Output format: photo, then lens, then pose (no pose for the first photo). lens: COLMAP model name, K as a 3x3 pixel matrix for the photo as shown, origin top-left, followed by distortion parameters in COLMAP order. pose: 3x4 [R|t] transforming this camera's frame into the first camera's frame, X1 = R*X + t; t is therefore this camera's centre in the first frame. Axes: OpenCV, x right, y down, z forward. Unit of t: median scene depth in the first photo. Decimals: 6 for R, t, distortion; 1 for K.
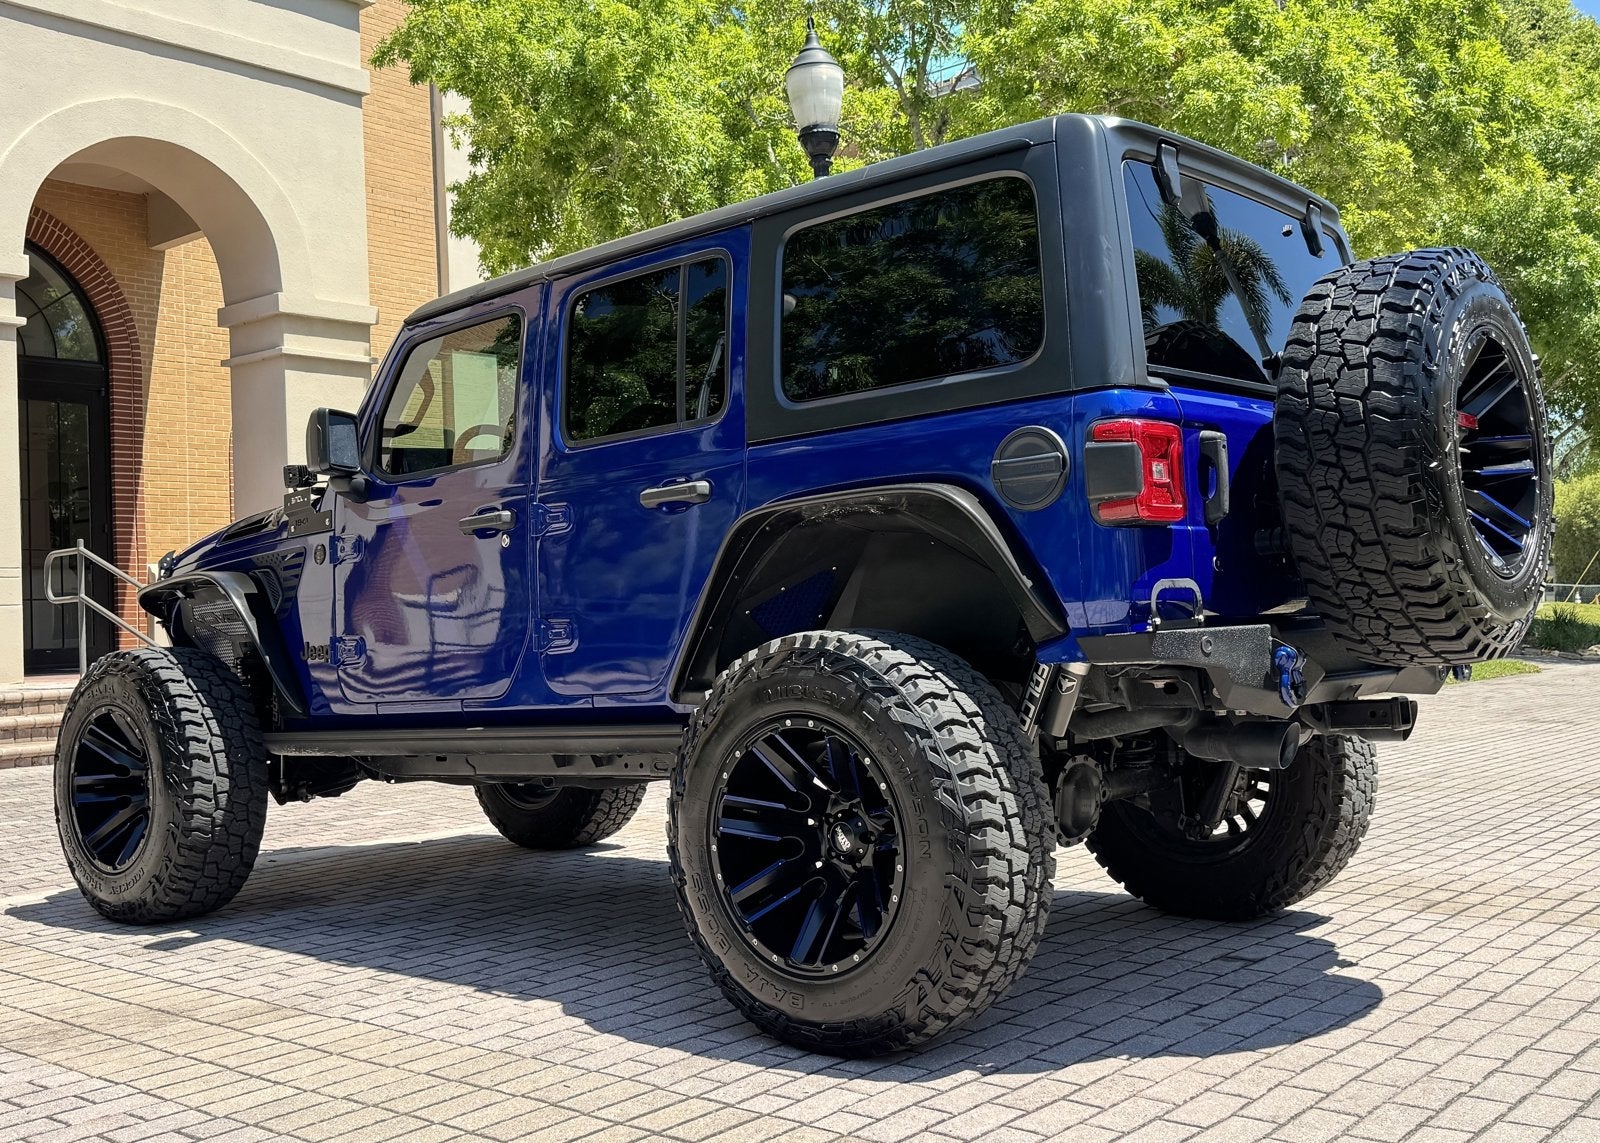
lens RADIAL K [[1710.0, 0, 808.3], [0, 1710.0, 576.0], [0, 0, 1]] dist [-0.000244, 0.000000]
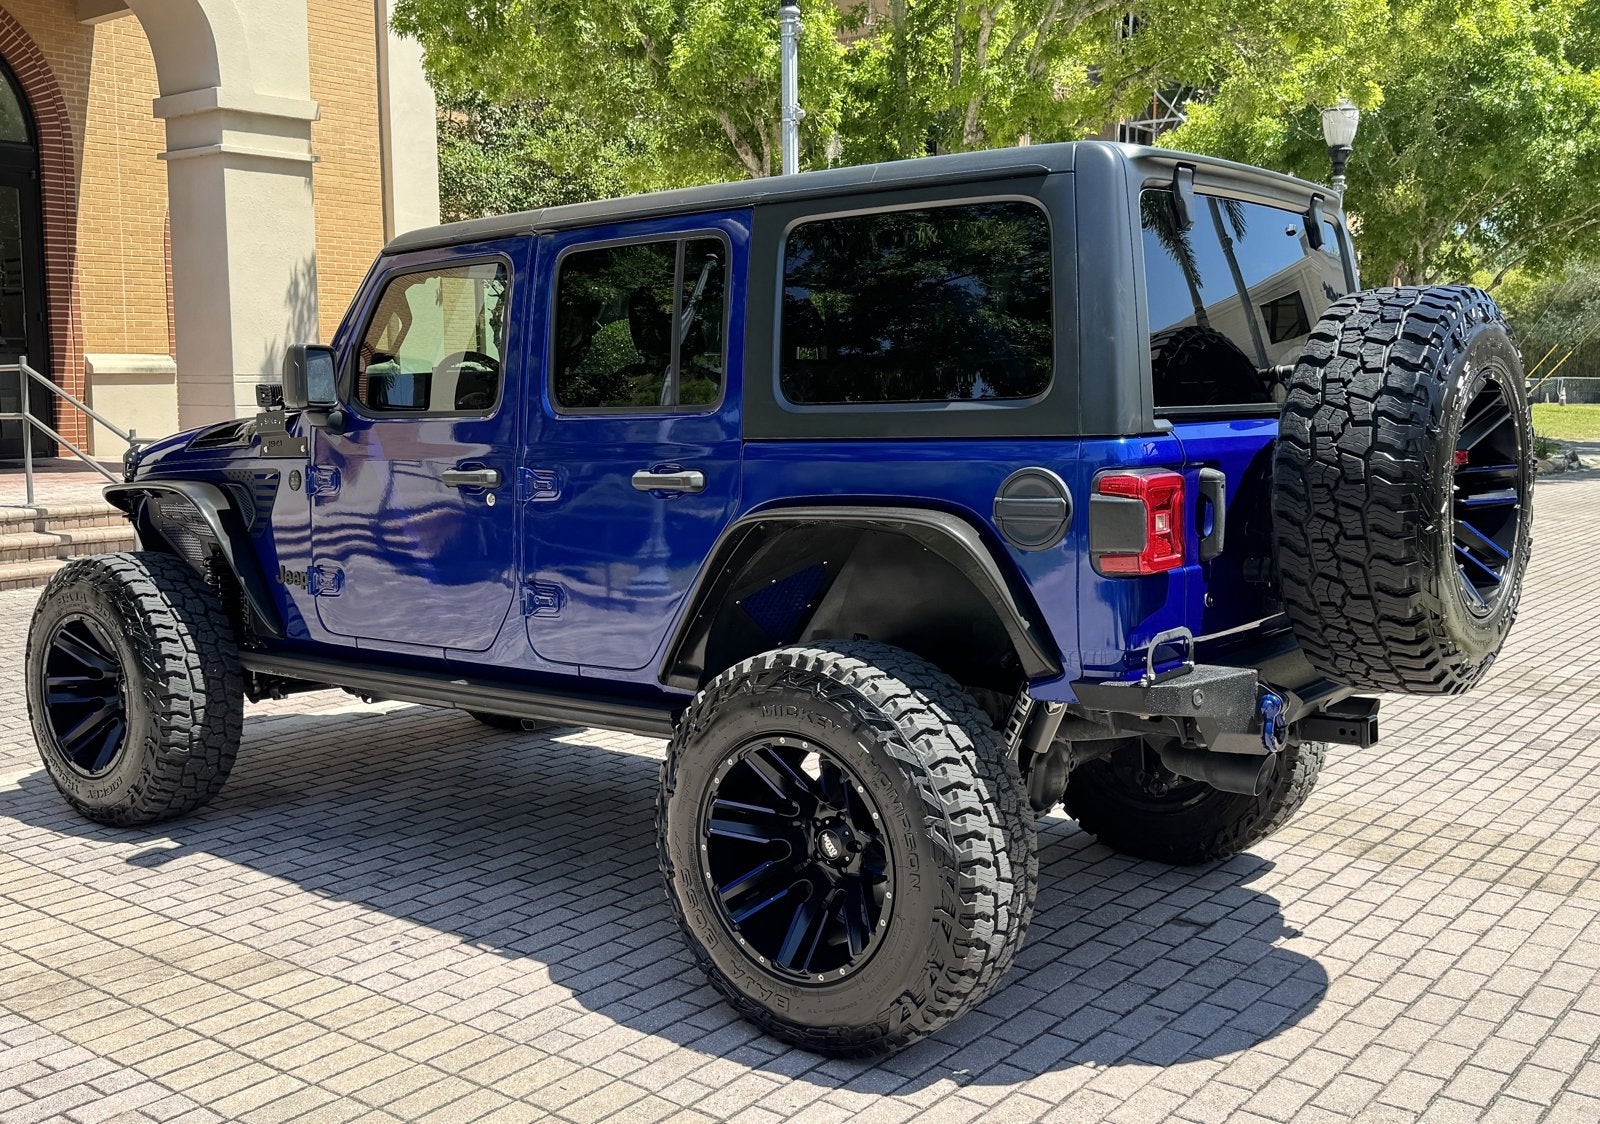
lens RADIAL K [[1684.7, 0, 796.1], [0, 1684.7, 555.2], [0, 0, 1]] dist [0.000649, 0.000000]
pose [[0.998751, 0.028044, 0.041363, -0.043157], [-0.033697, 0.989147, 0.143013, -0.150831], [-0.036903, -0.144228, 0.988856, 0.017561]]
